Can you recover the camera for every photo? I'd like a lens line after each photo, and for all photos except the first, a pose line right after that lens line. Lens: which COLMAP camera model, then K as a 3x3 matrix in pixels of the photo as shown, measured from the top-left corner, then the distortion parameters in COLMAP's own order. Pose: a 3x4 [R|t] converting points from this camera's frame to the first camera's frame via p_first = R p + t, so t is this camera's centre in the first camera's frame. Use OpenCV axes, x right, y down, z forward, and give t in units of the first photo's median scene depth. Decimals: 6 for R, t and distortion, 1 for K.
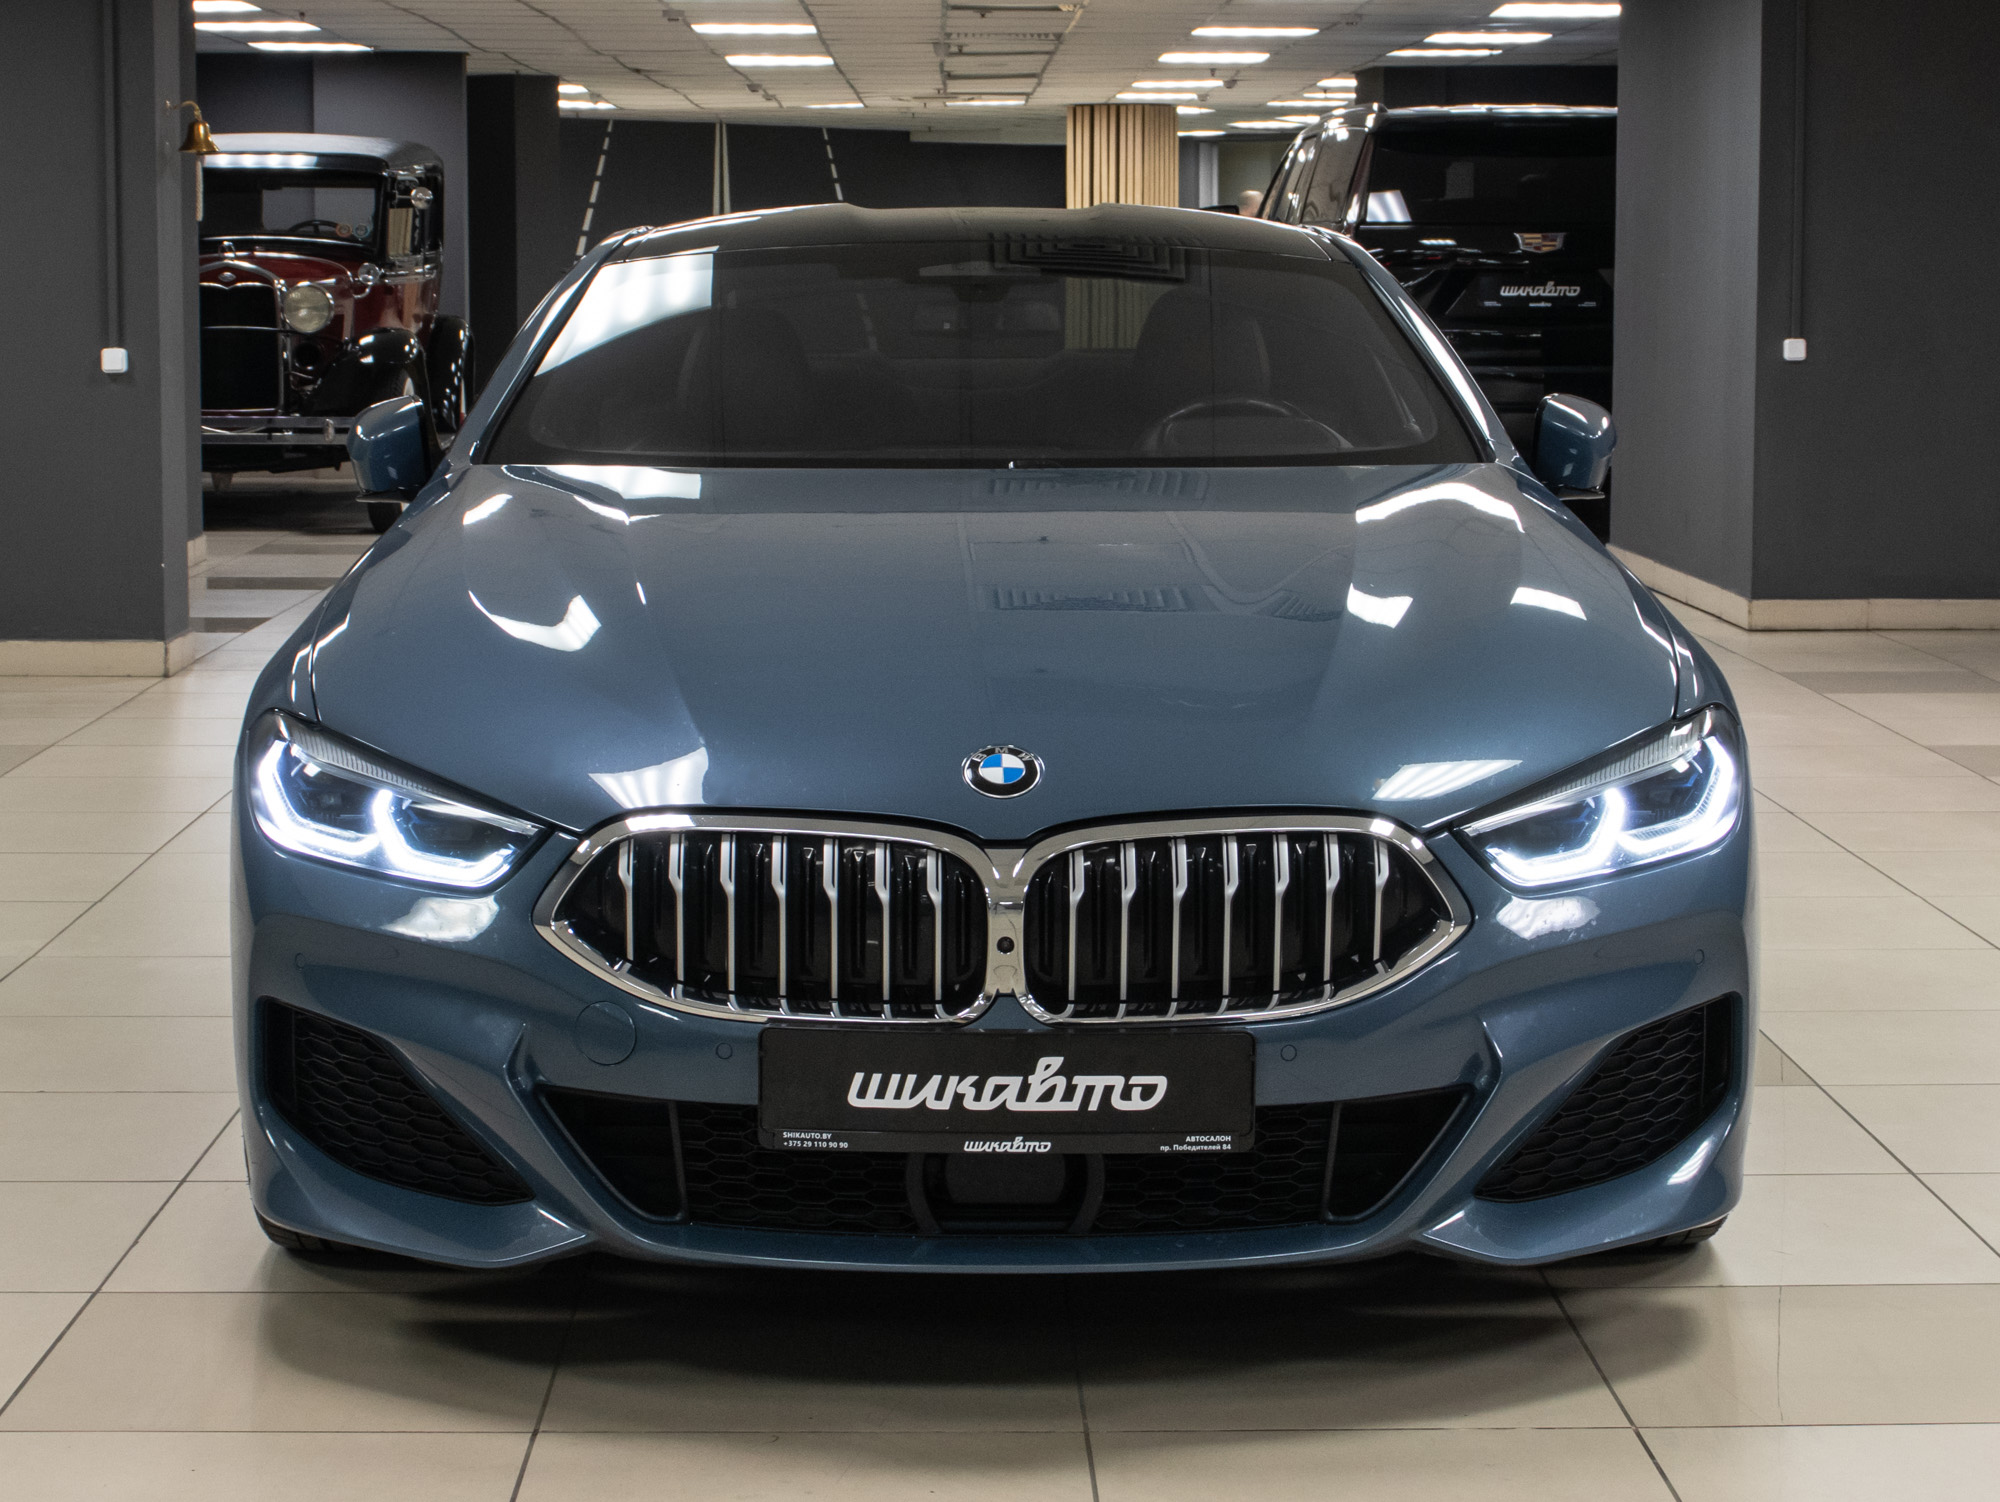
lens RADIAL K [[4080.2, 0, 1000.0], [0, 4080.2, 751.0], [0, 0, 1]] dist [-0.128061, -0.109909]
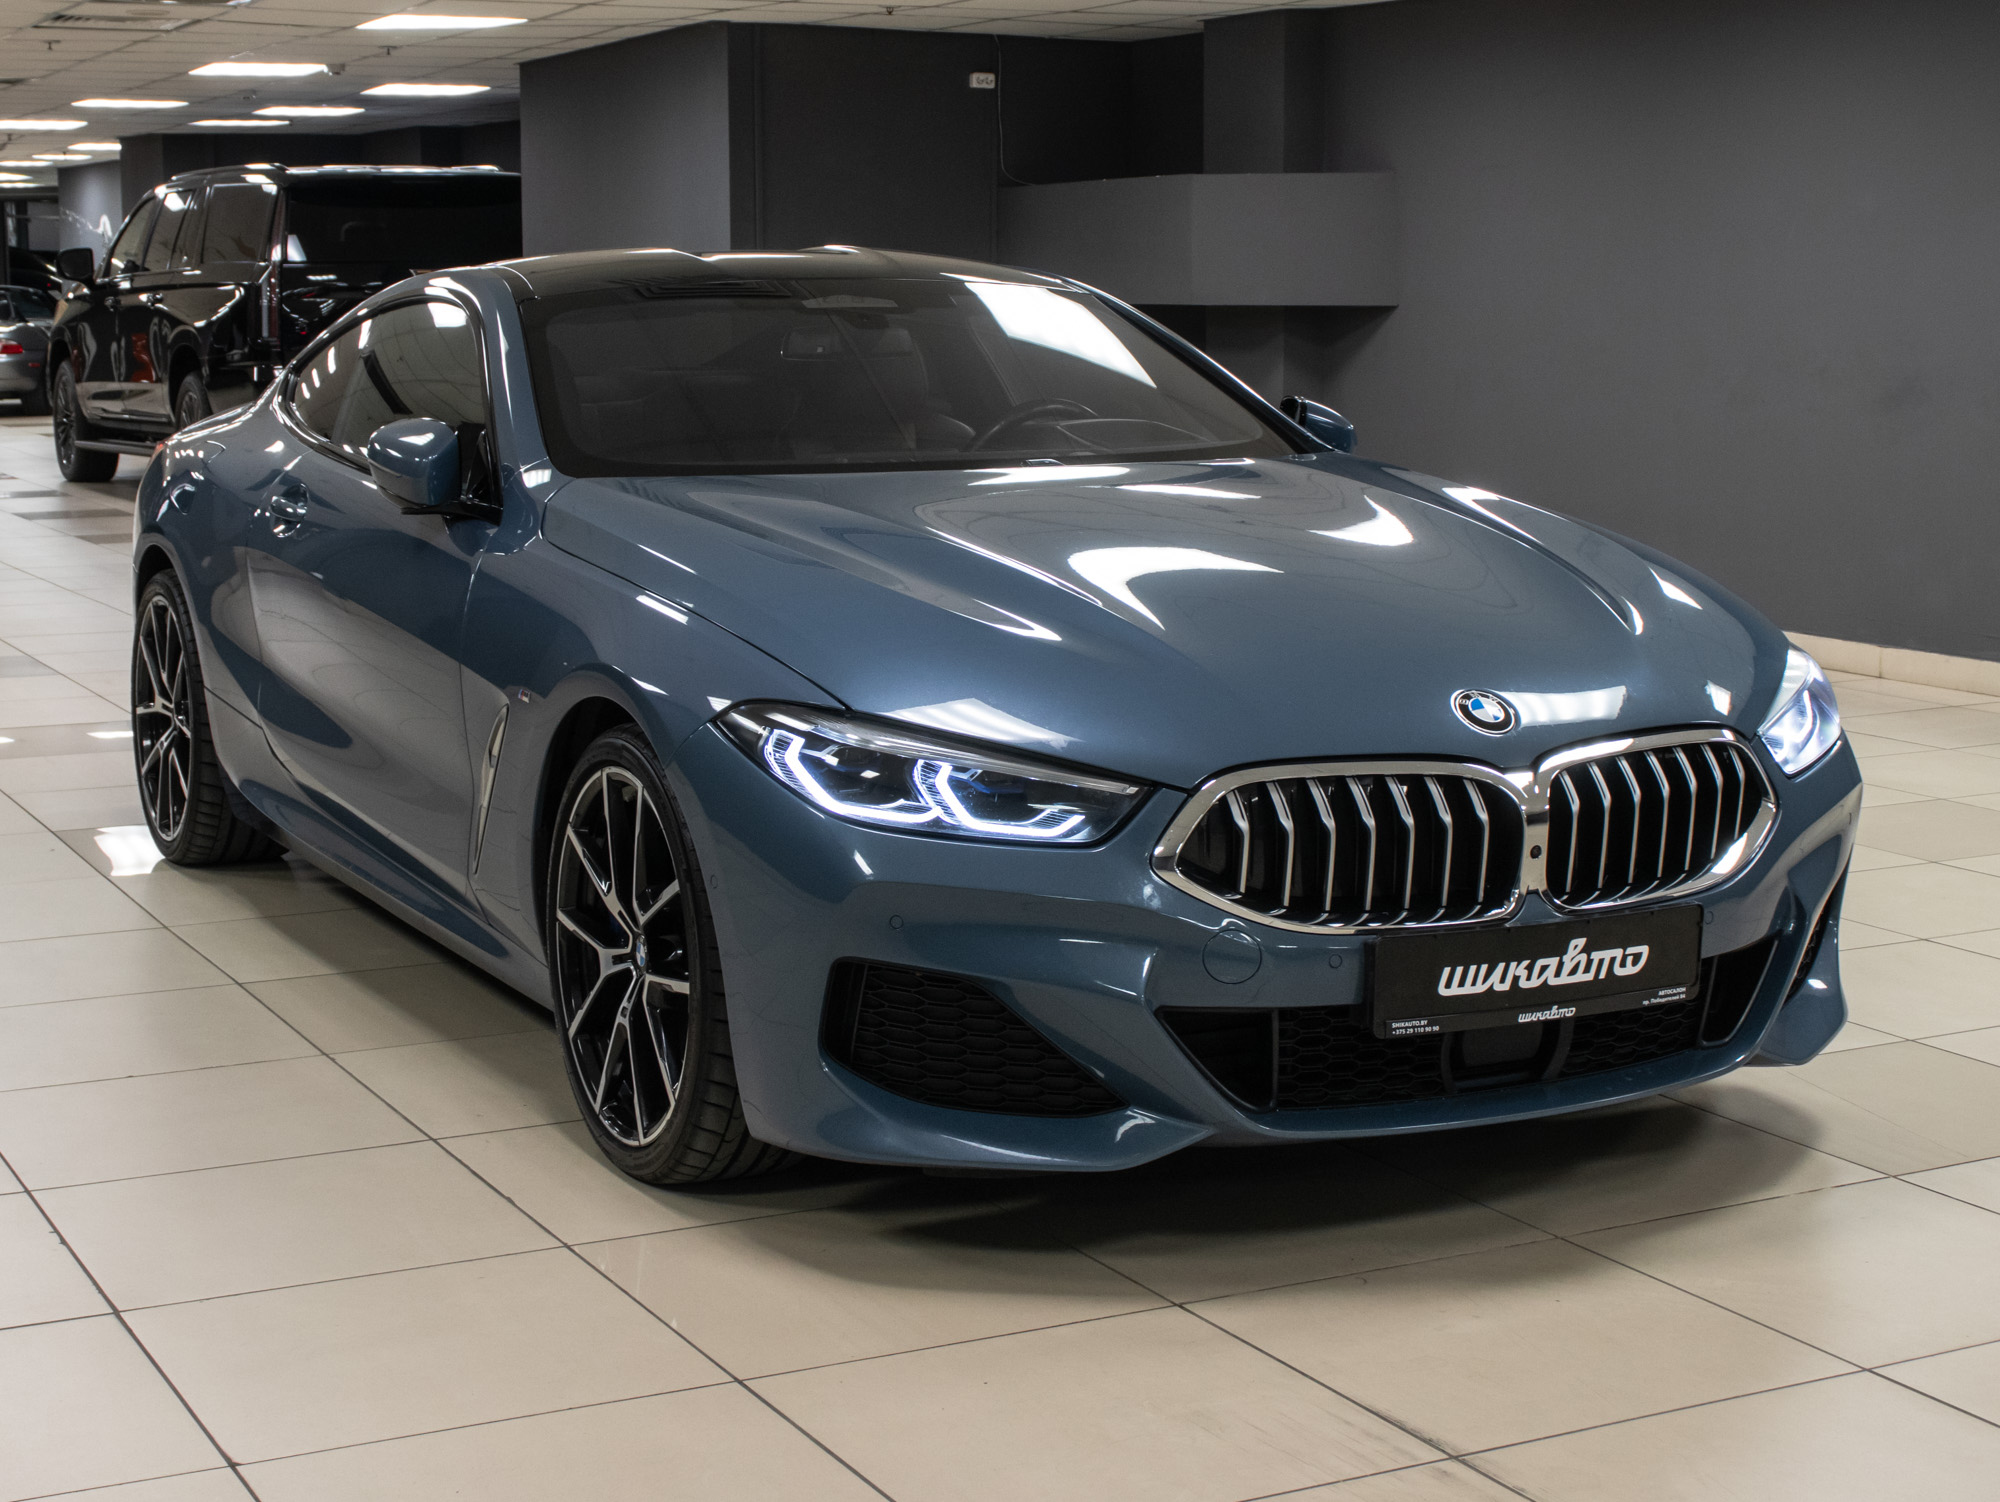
lens RADIAL K [[3130.8, 0, 1000.0], [0, 3130.8, 751.0], [0, 0, 1]] dist [-0.012447, -0.035925]
pose [[0.893148, -0.071739, 0.444005, -0.559450], [0.060133, 0.997381, 0.040187, -0.030439], [-0.445726, -0.009194, 0.895122, 0.226767]]
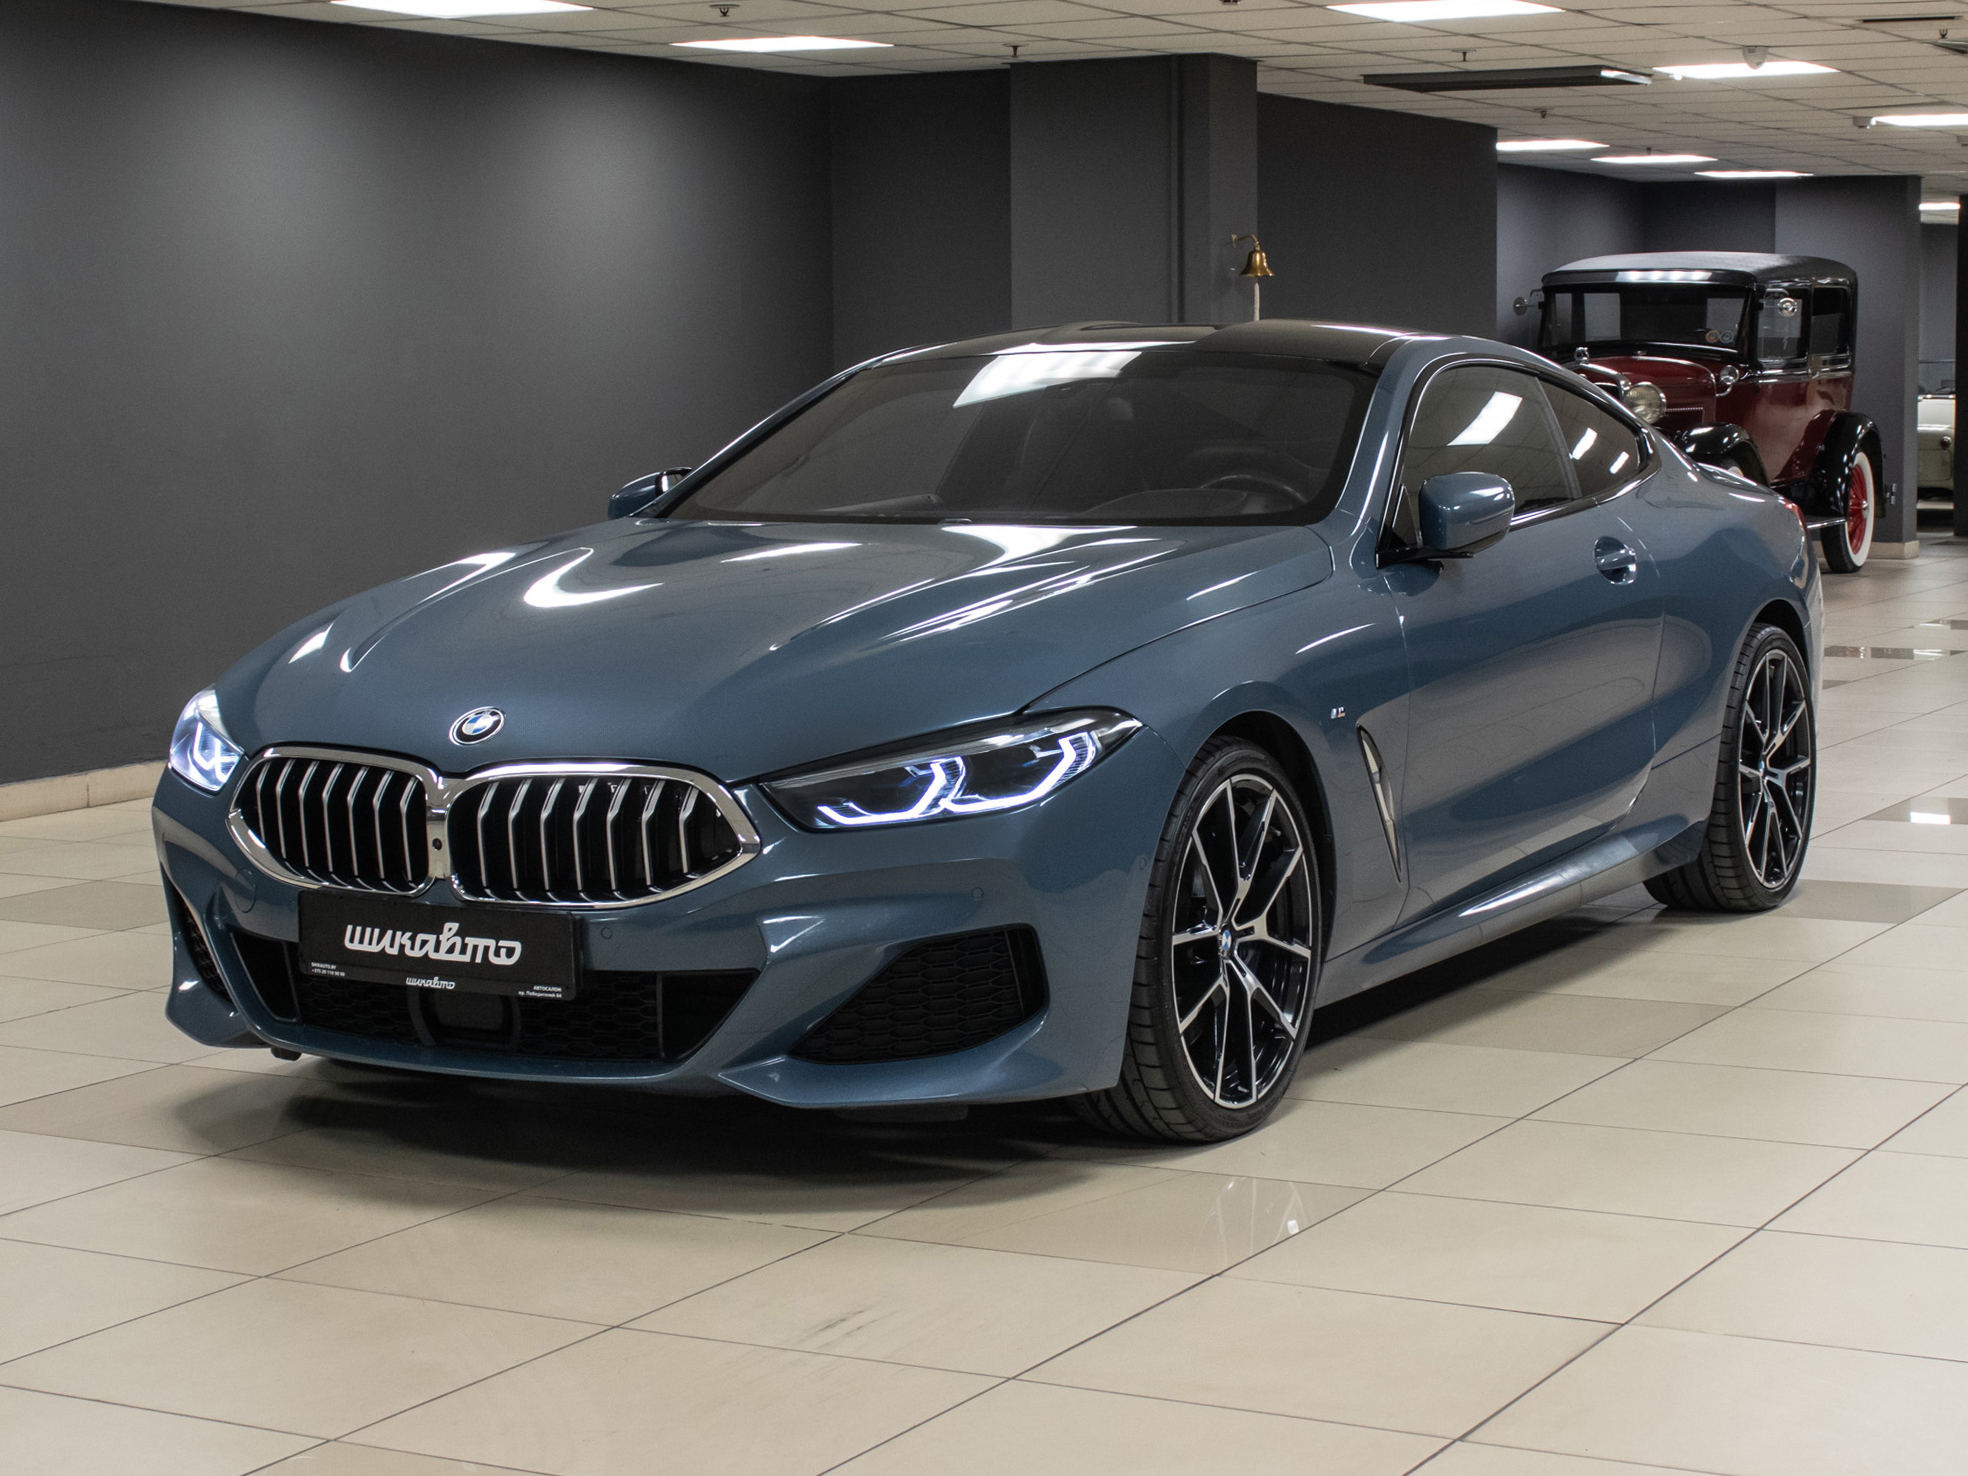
lens RADIAL K [[3721.3, 0, 986.0], [0, 3721.3, 819.5], [0, 0, 1]] dist [-0.020688, -0.156598]
pose [[0.869348, 0.051943, -0.491464, 0.816841], [-0.050978, 0.998582, 0.015367, 0.008733], [0.491565, 0.011694, 0.870762, -0.052282]]
